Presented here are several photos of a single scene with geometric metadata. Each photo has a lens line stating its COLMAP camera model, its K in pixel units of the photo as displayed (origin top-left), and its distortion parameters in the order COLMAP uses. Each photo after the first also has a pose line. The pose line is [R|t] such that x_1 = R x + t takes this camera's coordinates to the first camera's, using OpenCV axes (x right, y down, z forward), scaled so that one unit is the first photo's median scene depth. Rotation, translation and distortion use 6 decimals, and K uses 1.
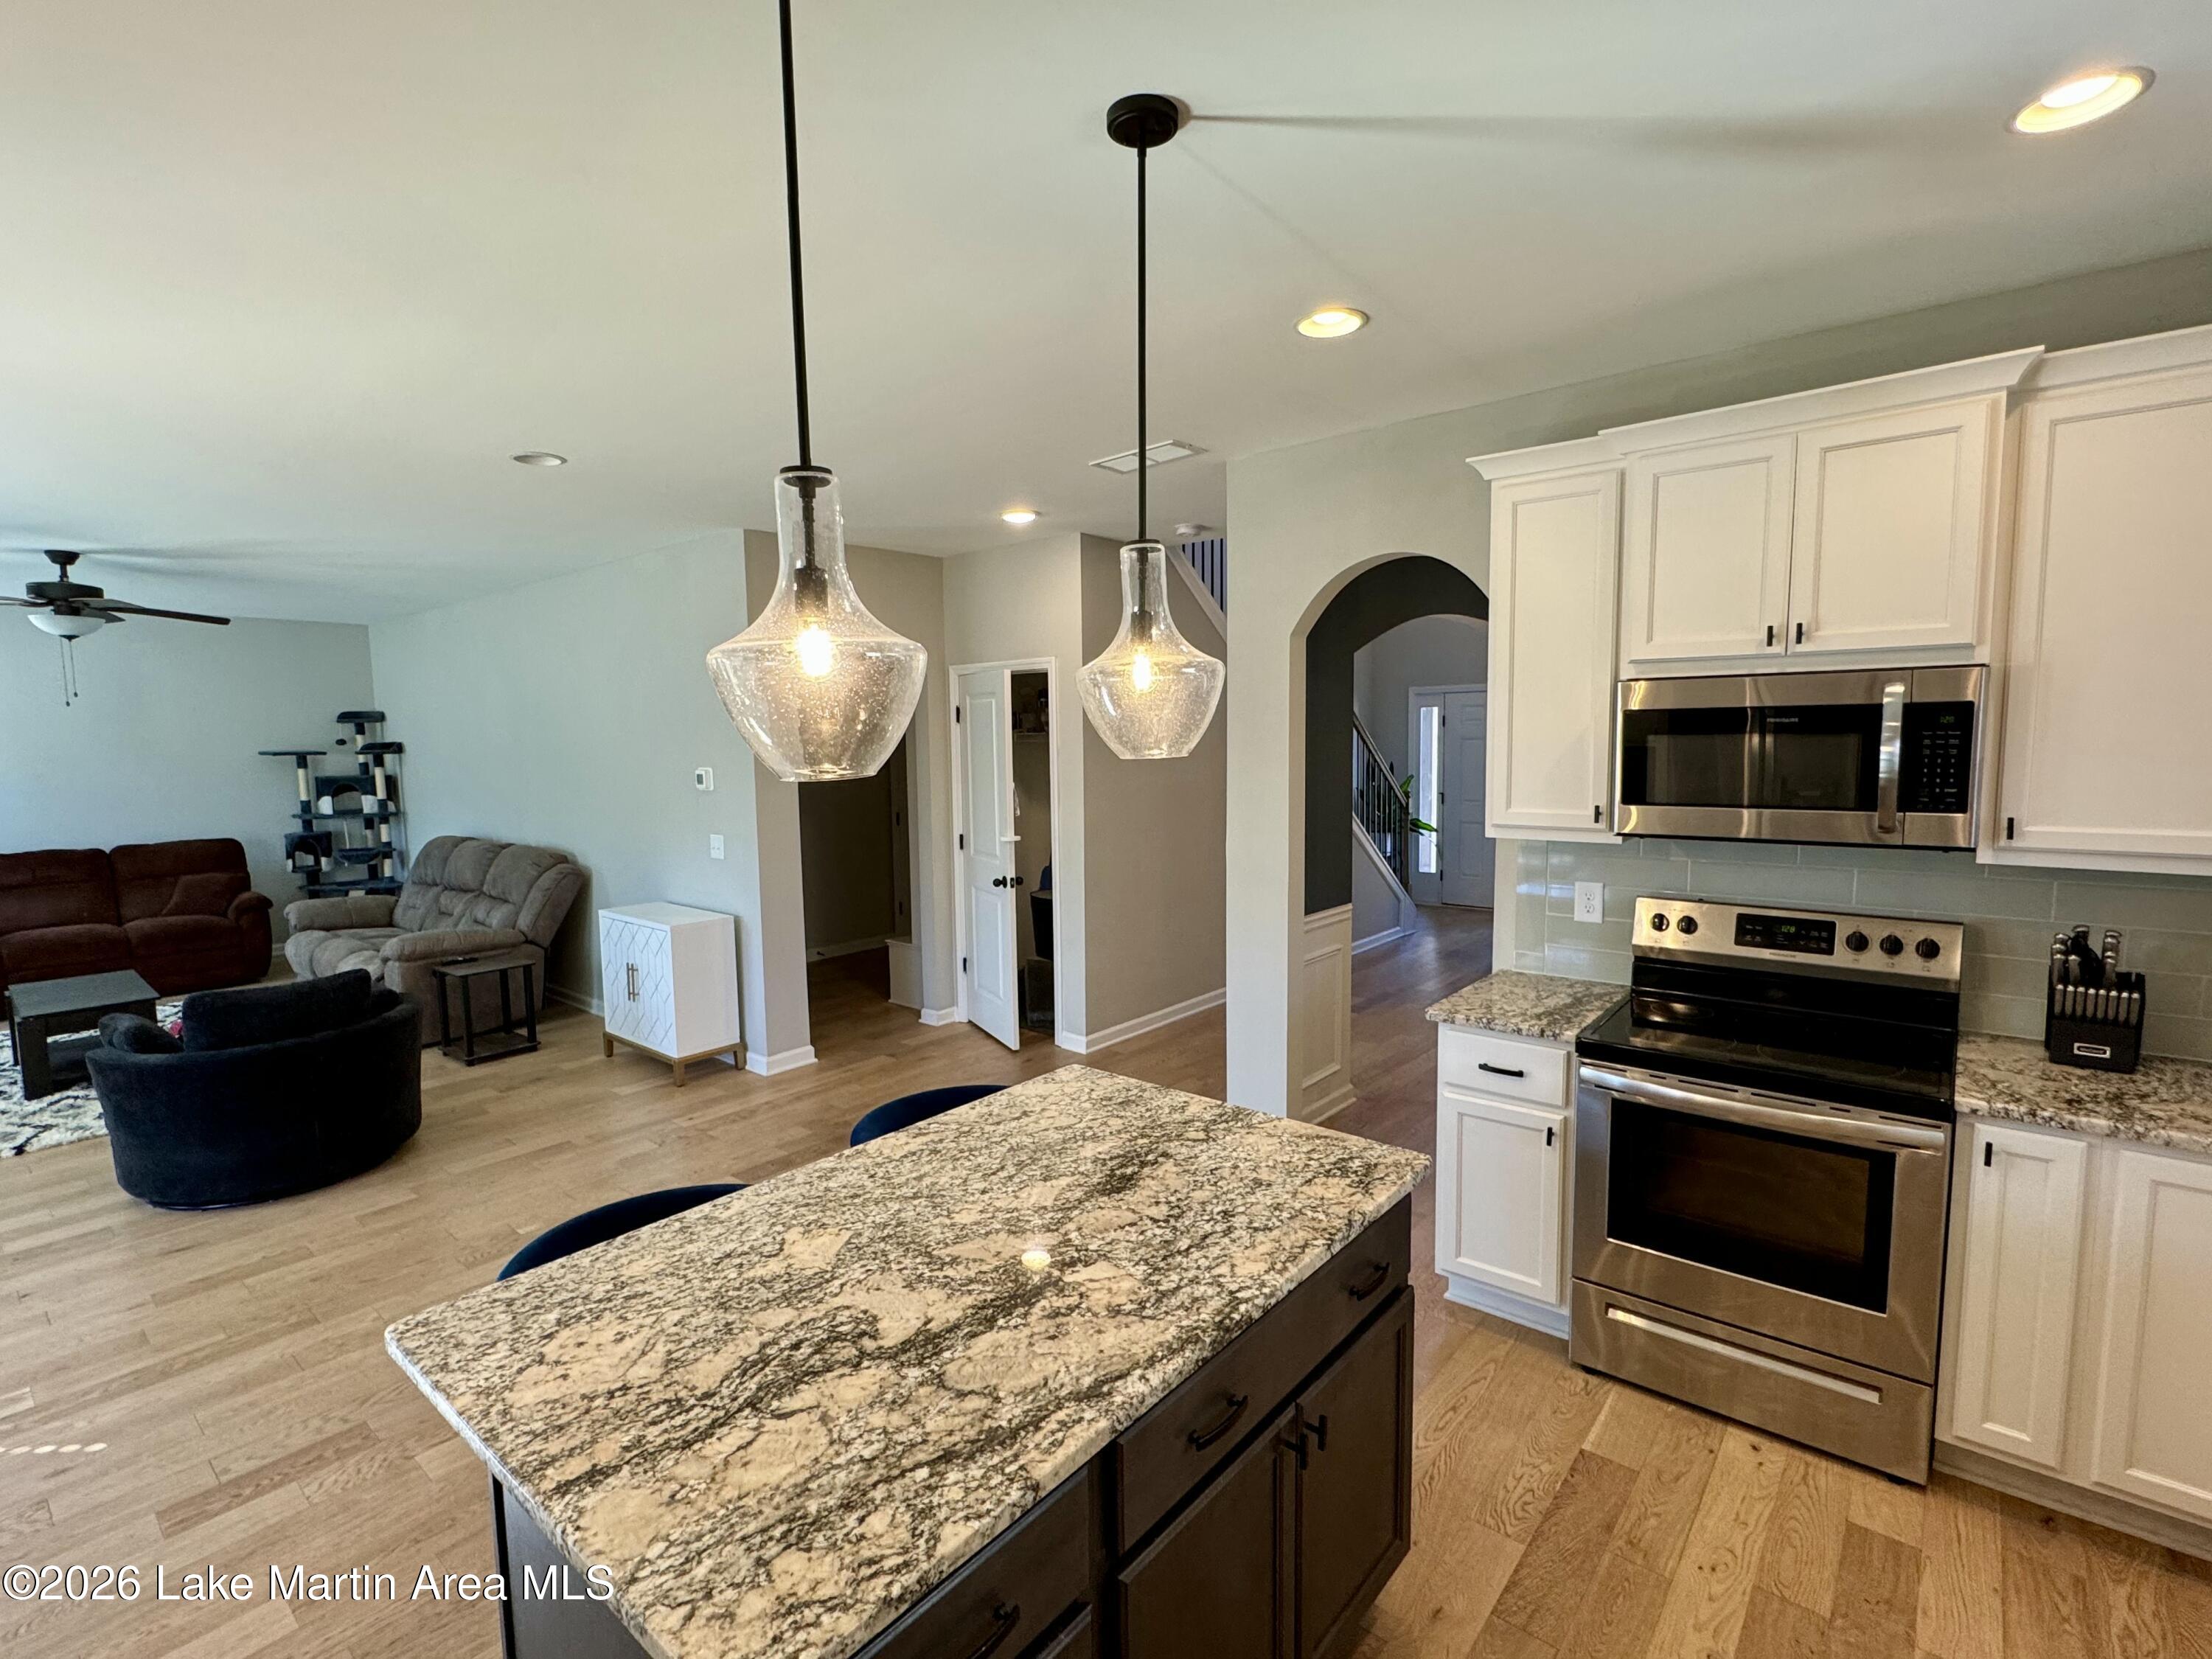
lens RADIAL K [[1032.4, 0, 1102.9], [0, 1032.4, 844.0], [0, 0, 1]] dist [-0.003953, -0.000149]
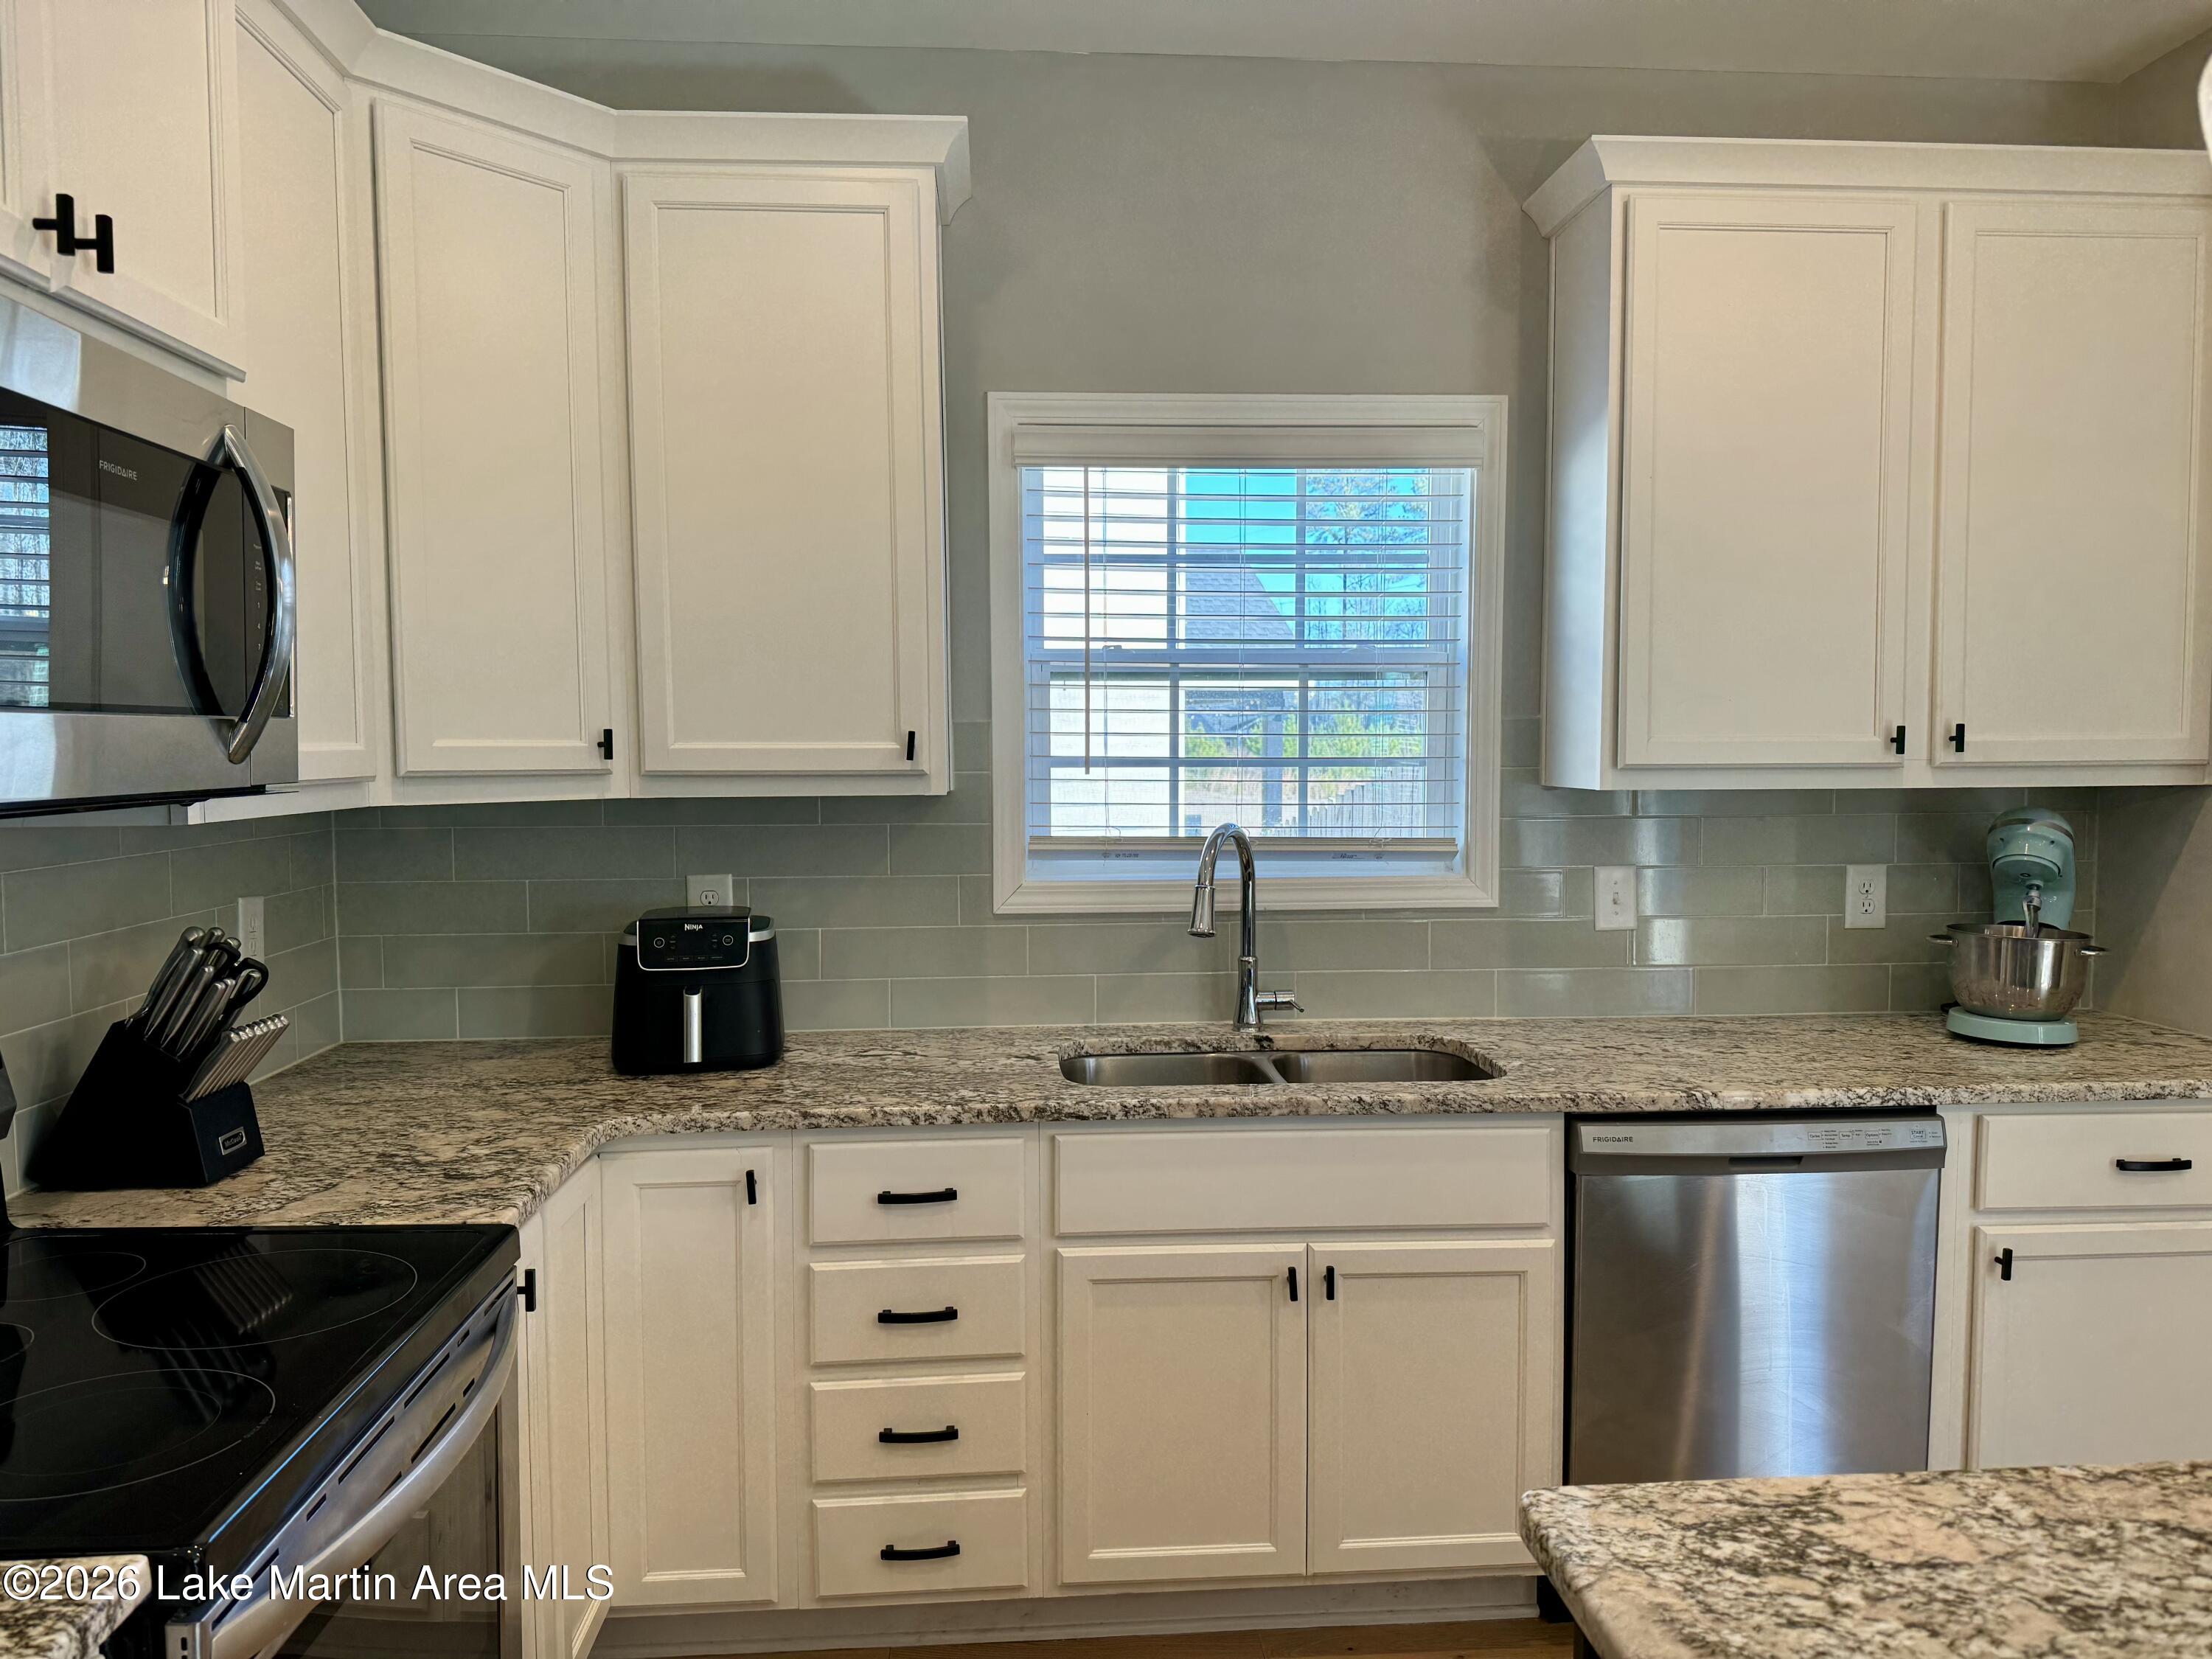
lens RADIAL K [[1553.6, 0, 1107.6], [0, 1553.6, 833.4], [0, 0, 1]] dist [0.070841, -0.082250]
pose [[-0.695444, -0.023704, 0.718189, -0.000449], [0.092376, 0.988214, 0.122067, -0.030218], [-0.712618, 0.151235, -0.685057, 1.254622]]
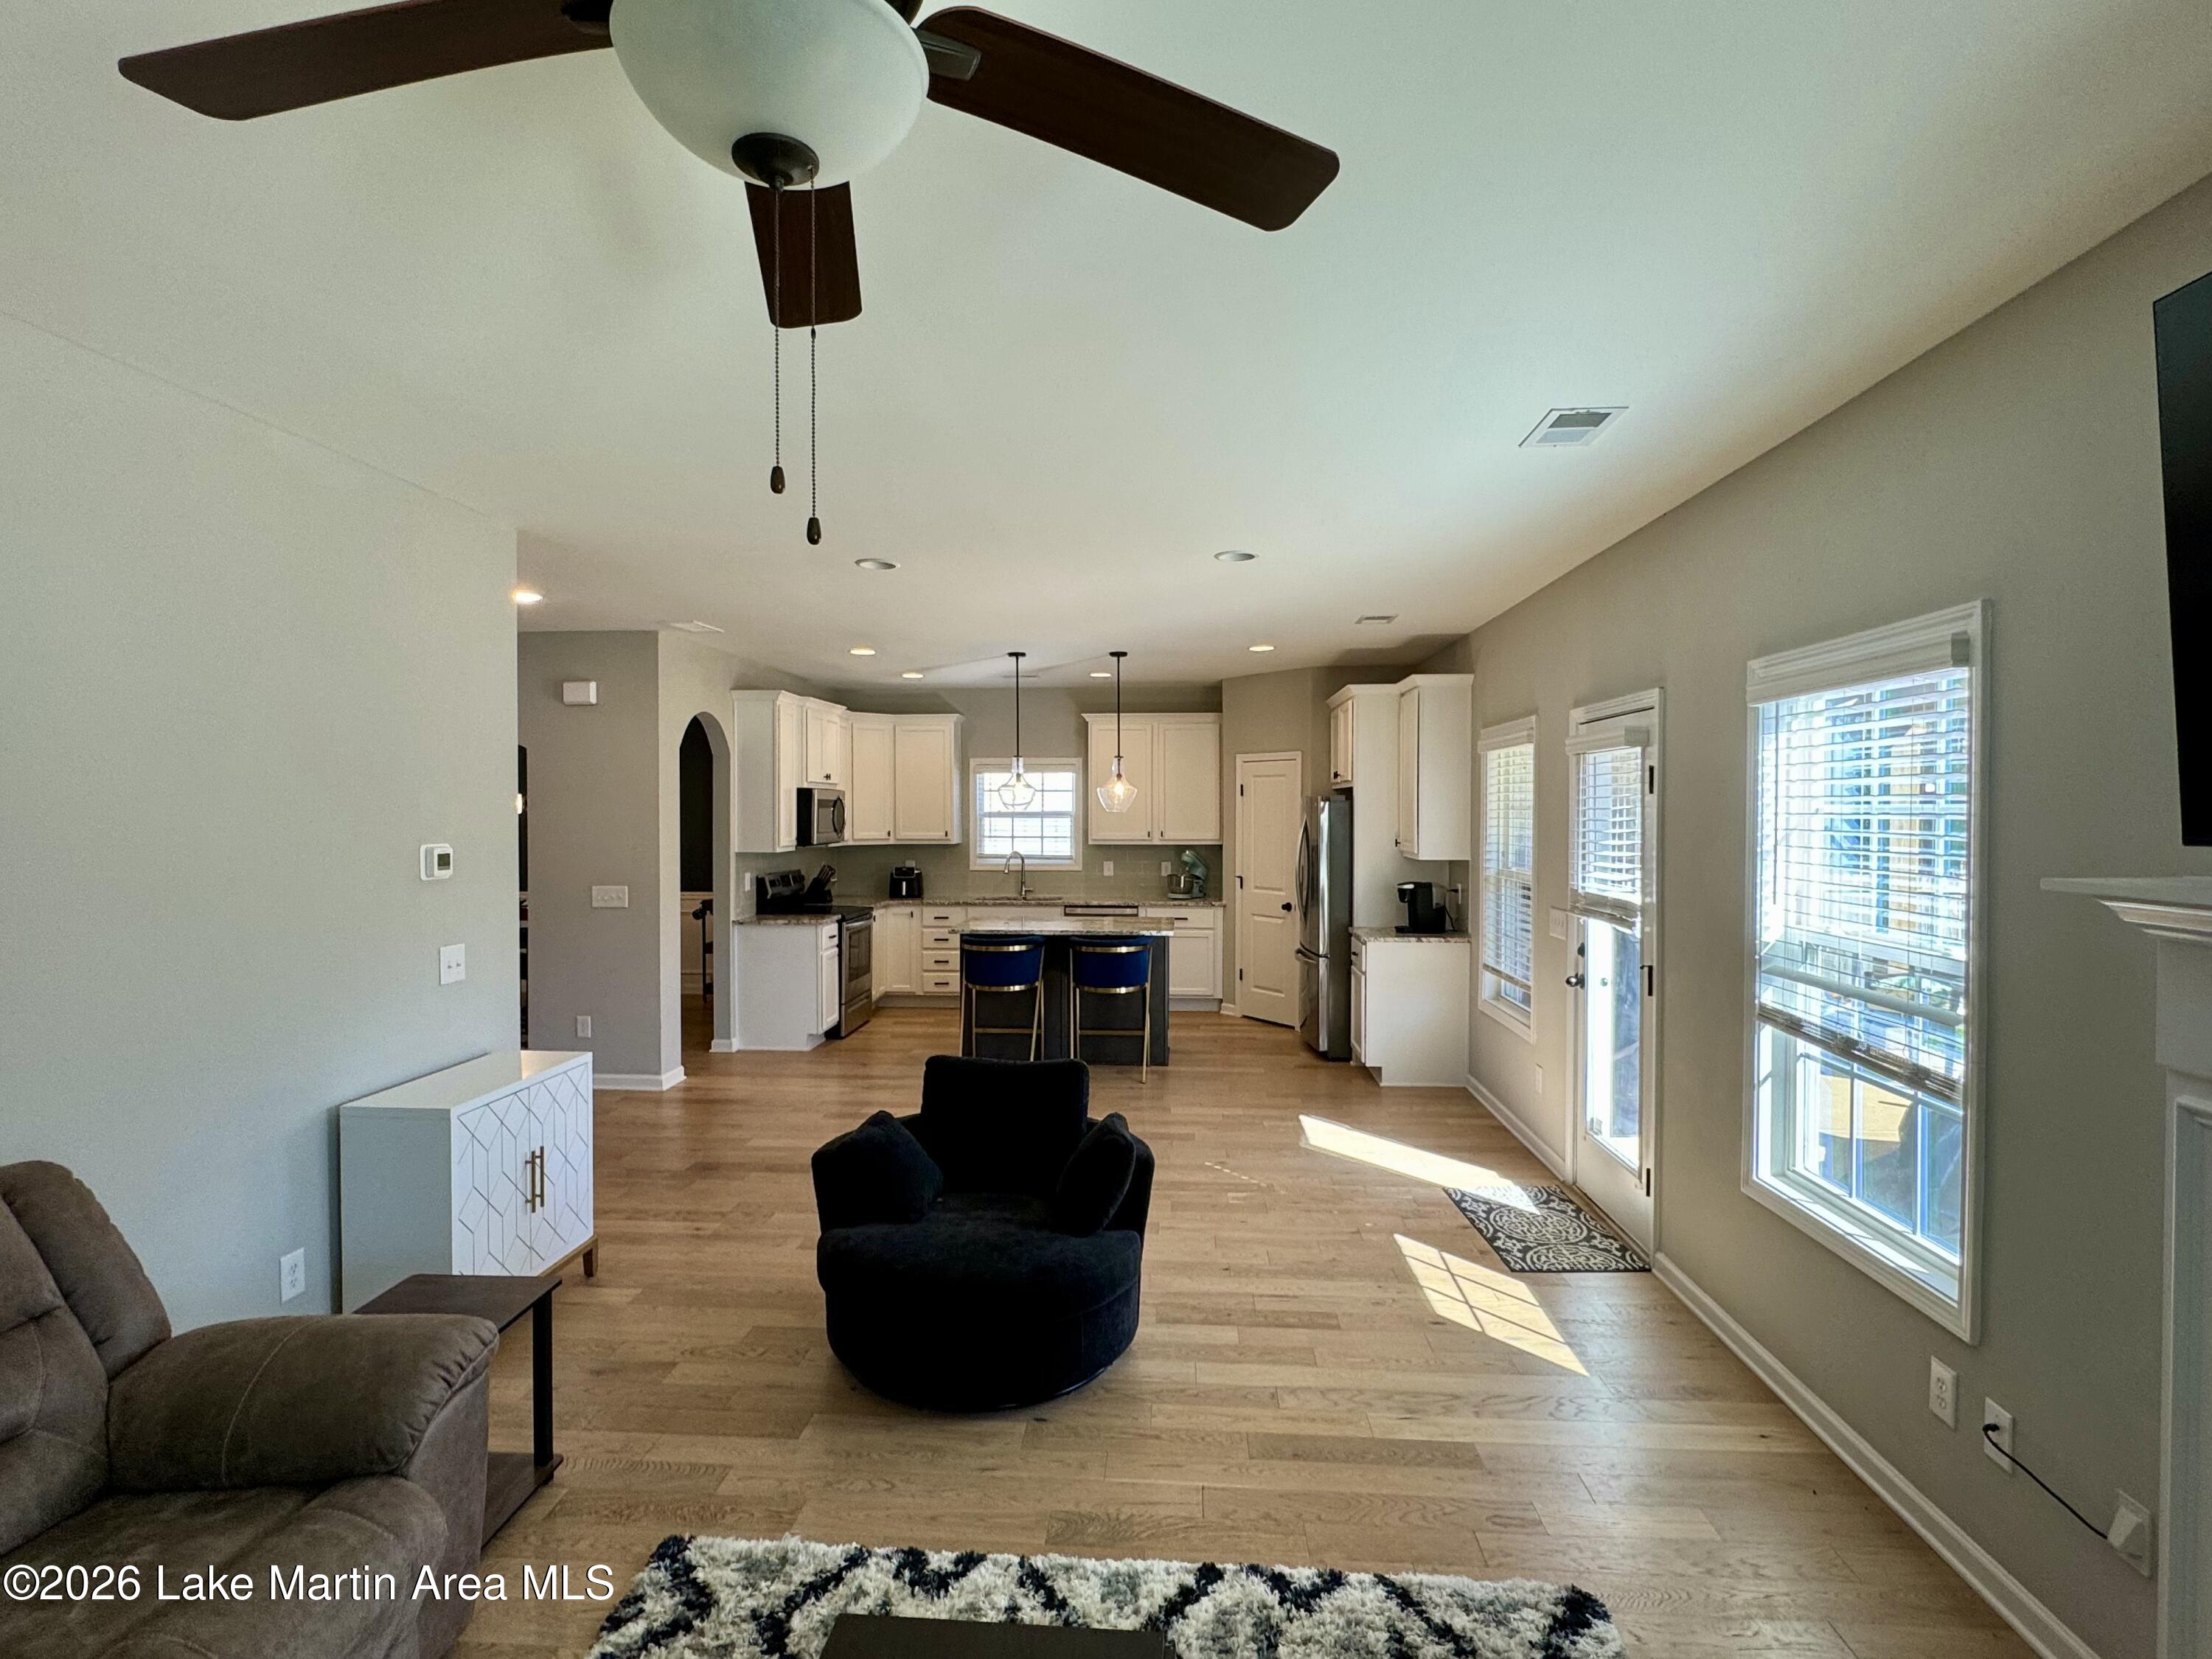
lens RADIAL K [[1128.3, 0, 1096.7], [0, 1128.3, 820.2], [0, 0, 1]] dist [0.025163, 0.000021]
pose [[-0.583533, 0.008802, 0.812042, -2.845281], [0.097176, 0.993513, 0.059062, -0.214854], [-0.806254, 0.113376, -0.580603, 2.561249]]
